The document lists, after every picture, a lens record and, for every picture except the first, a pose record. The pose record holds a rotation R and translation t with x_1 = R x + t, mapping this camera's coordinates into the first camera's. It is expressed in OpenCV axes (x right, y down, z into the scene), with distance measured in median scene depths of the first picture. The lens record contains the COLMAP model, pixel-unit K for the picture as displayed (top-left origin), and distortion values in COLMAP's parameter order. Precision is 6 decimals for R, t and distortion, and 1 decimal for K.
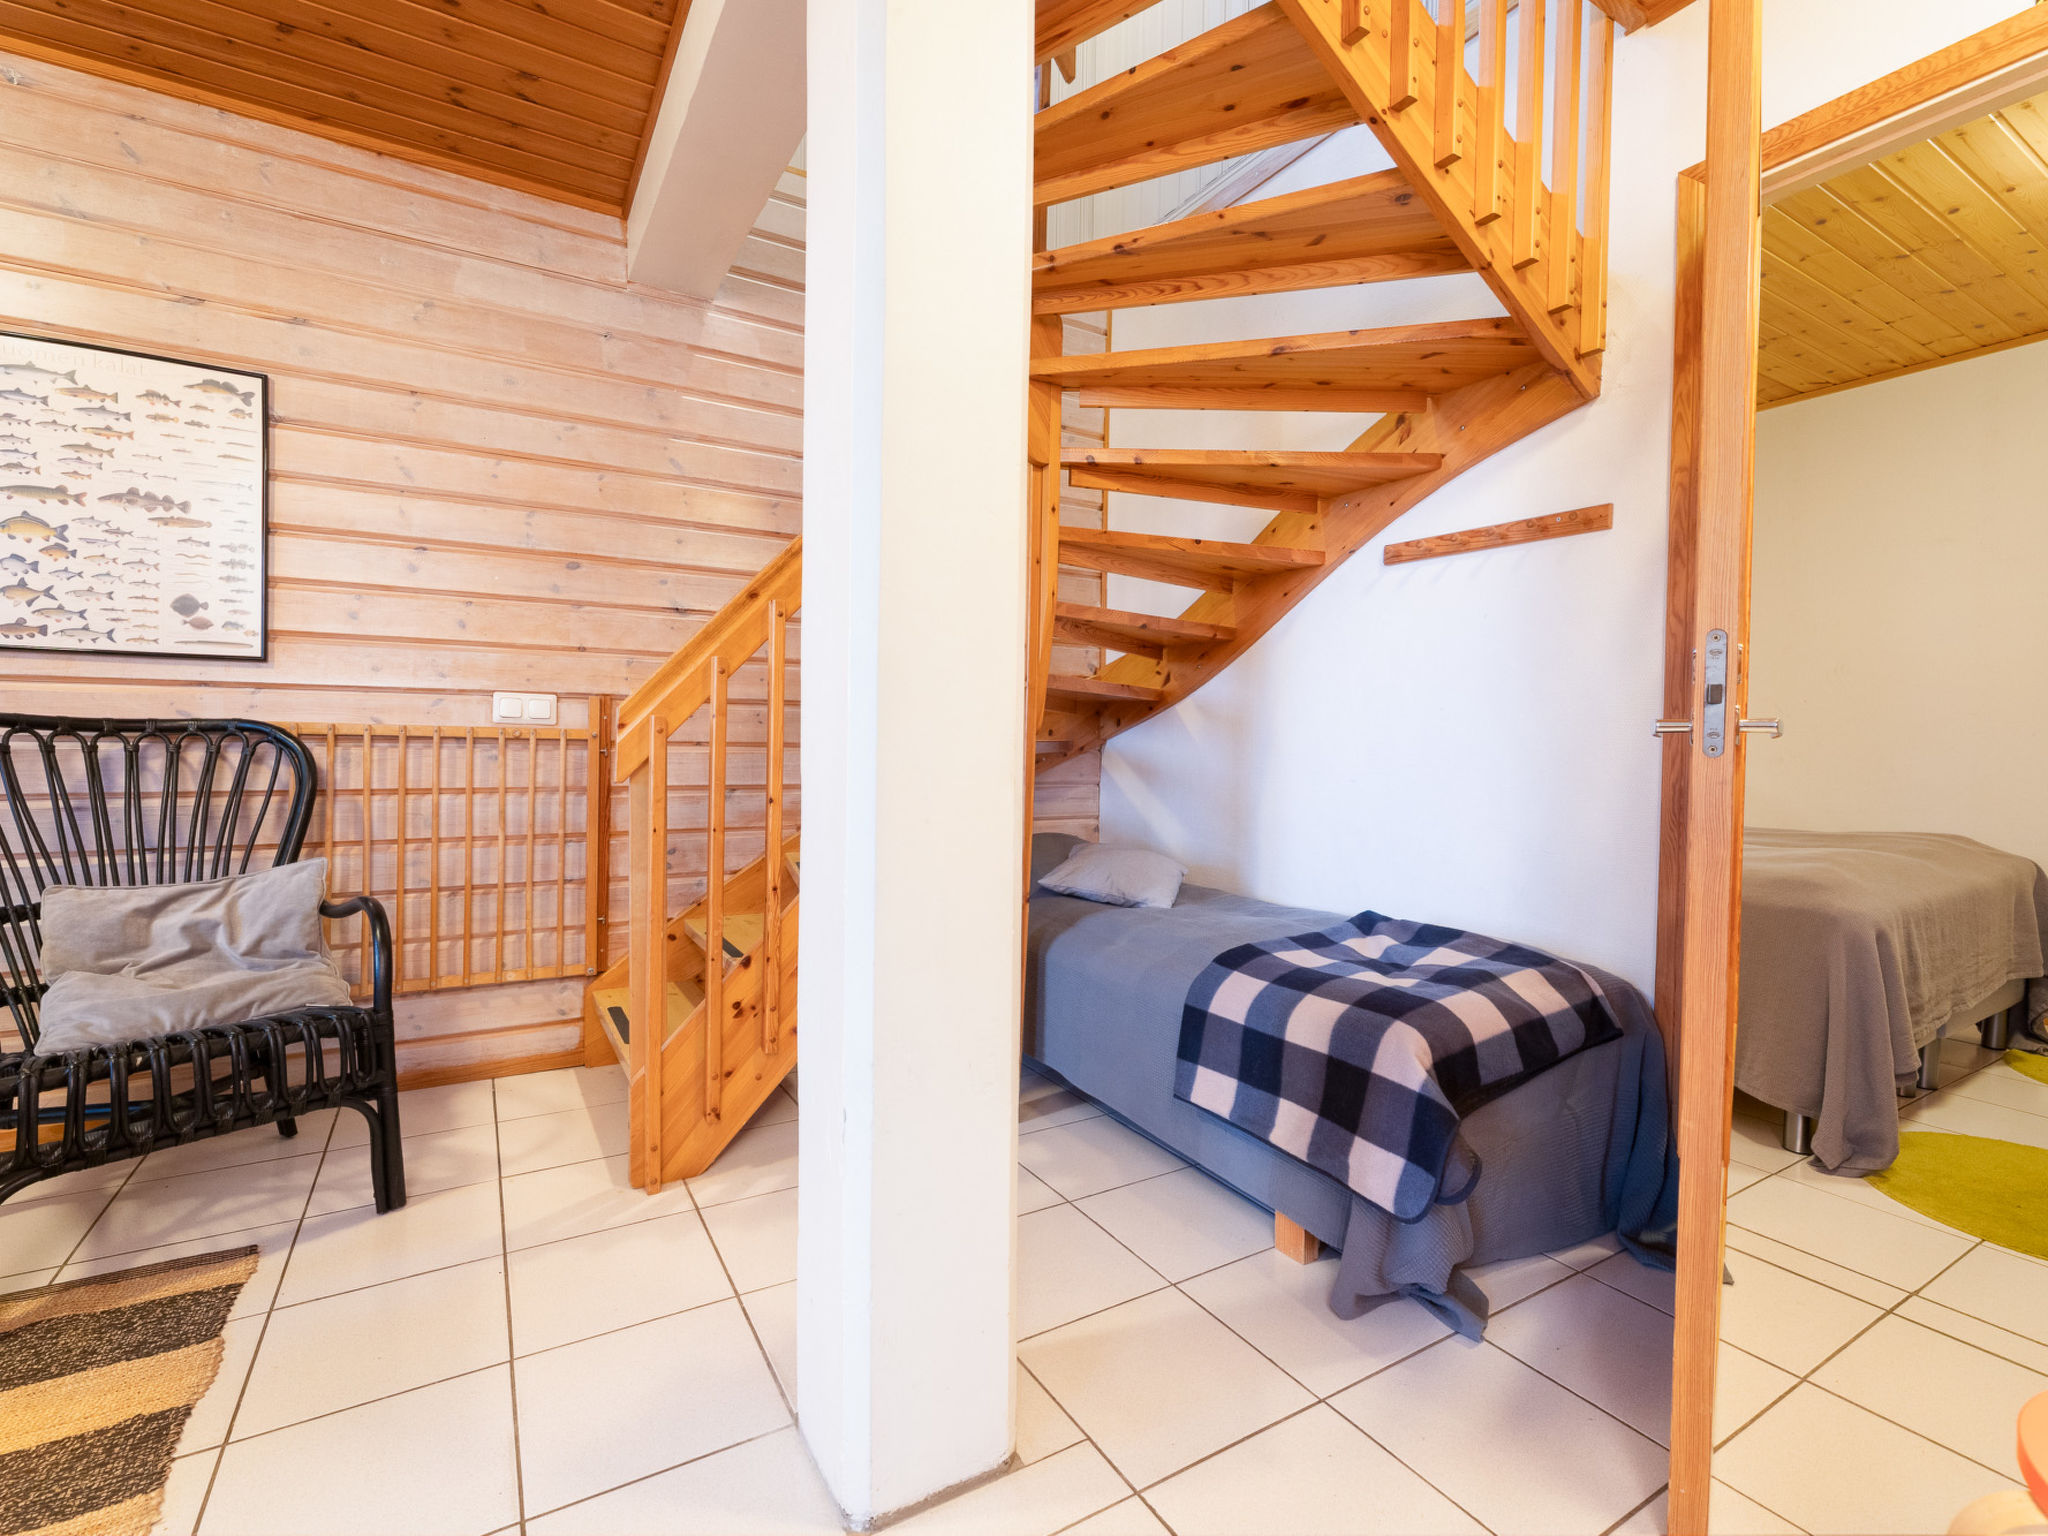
lens RADIAL K [[926.7, 0, 1029.8], [0, 926.7, 750.0], [0, 0, 1]] dist [-0.000247, -0.001259]
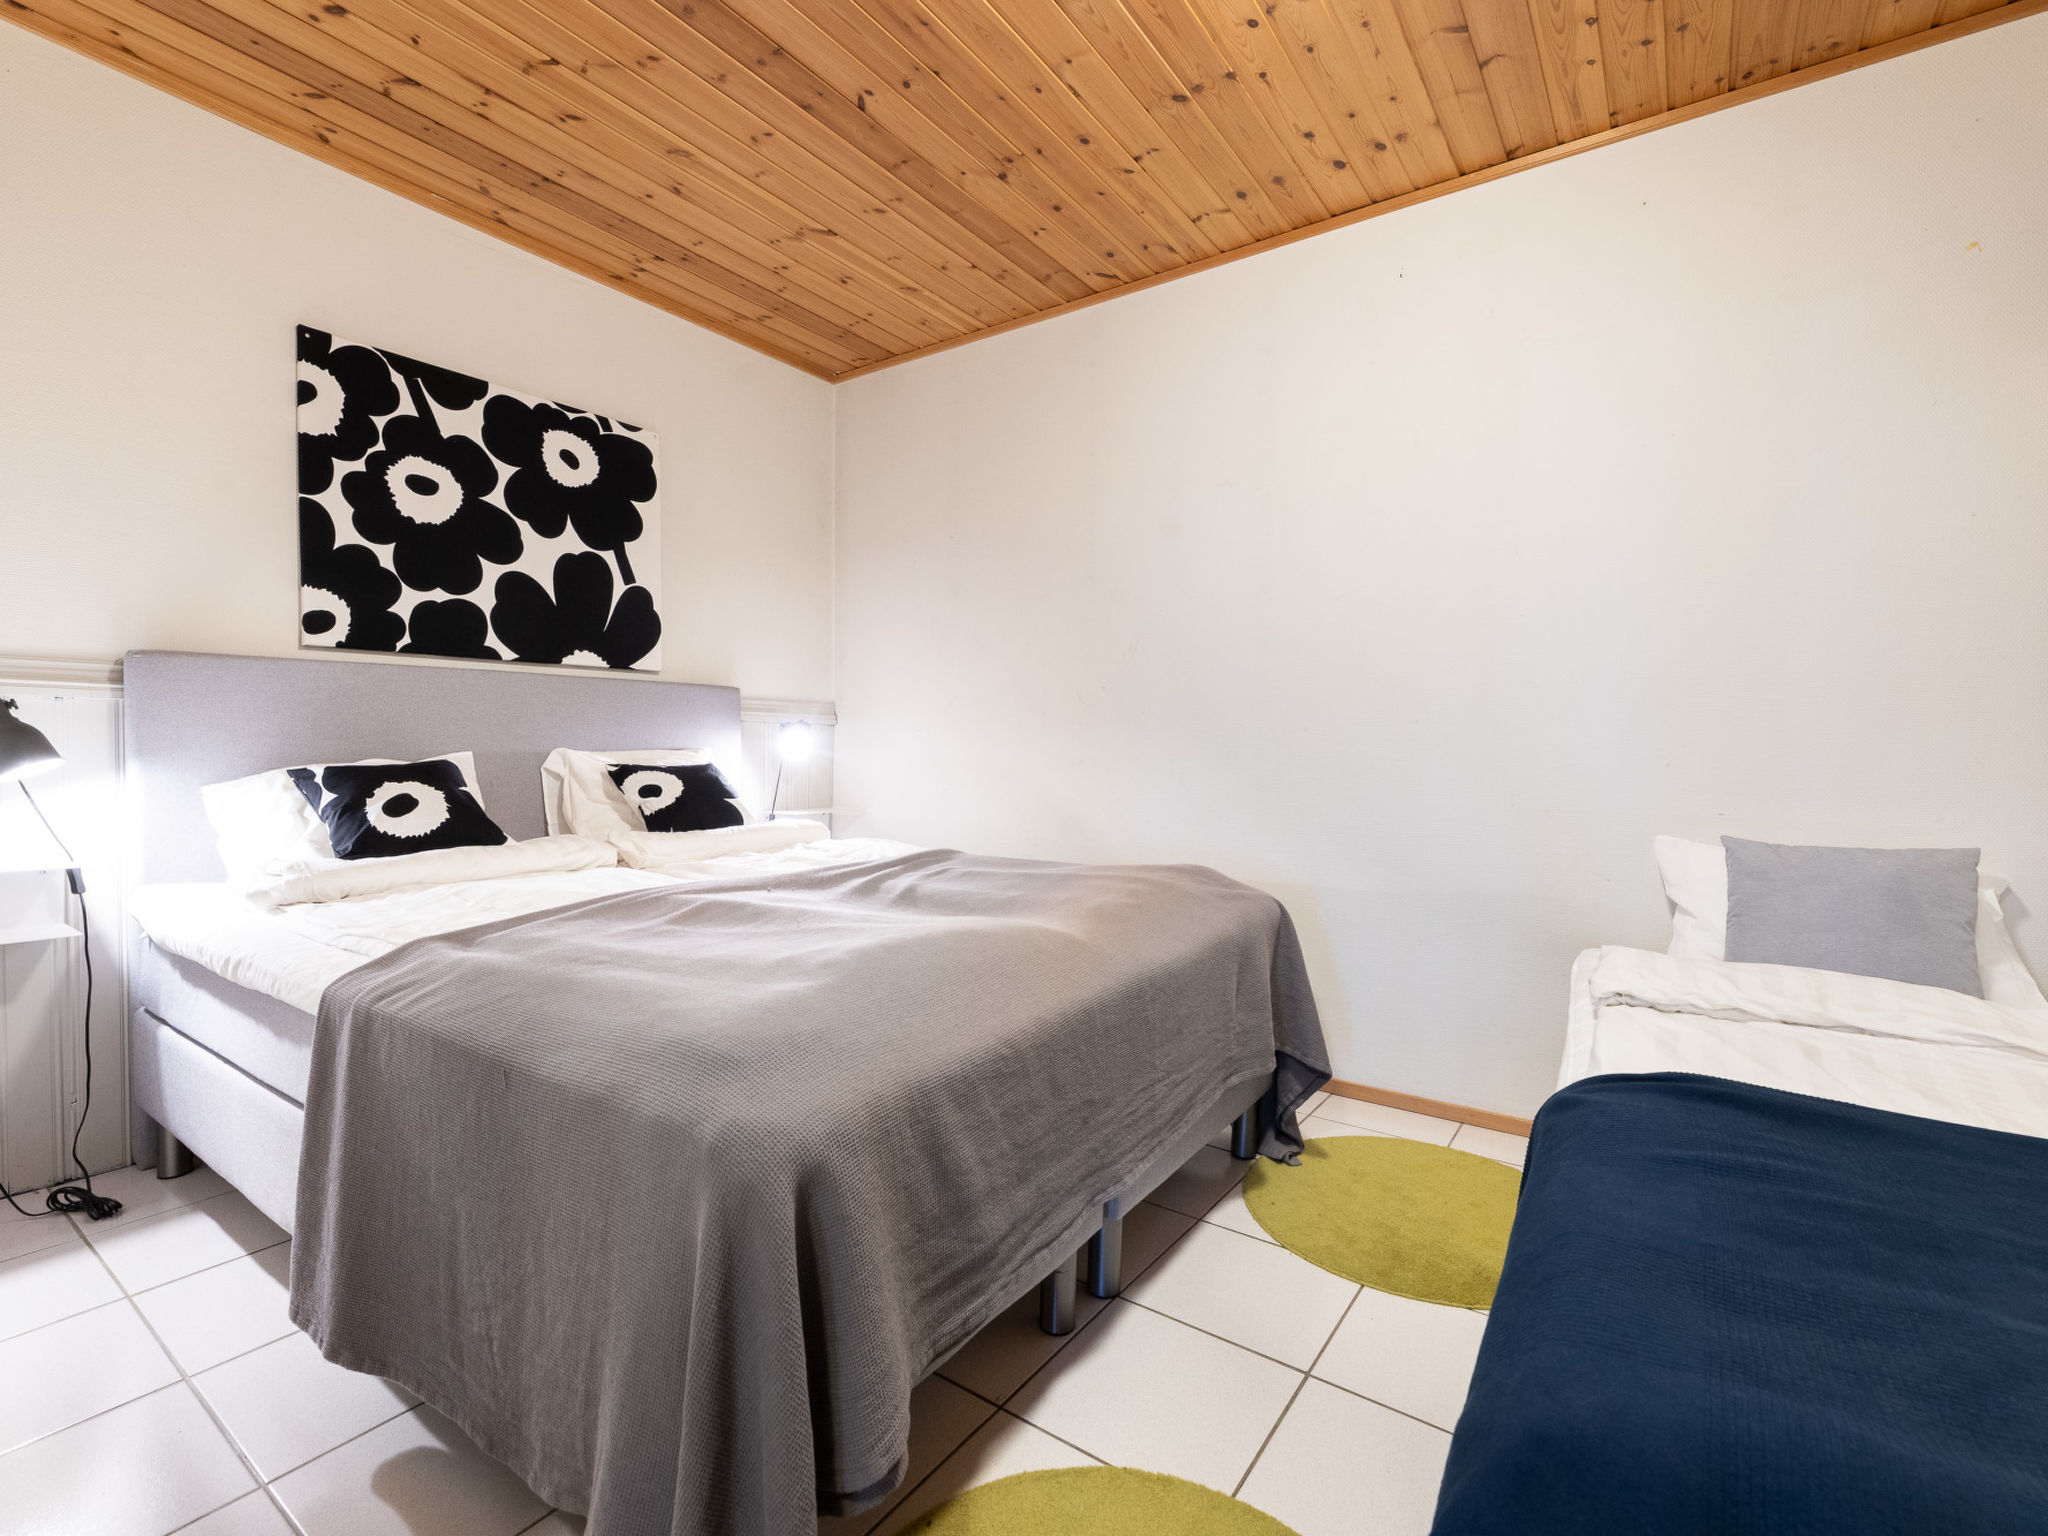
lens RADIAL K [[926.7, 0, 1021.6], [0, 926.7, 772.6], [0, 0, 1]] dist [-0.000247, -0.001259]
pose [[0.915075, -0.017105, 0.402922, 0.132825], [0.010819, 0.999782, 0.017872, 0.000438], [-0.403139, -0.011995, 0.915060, 0.090119]]
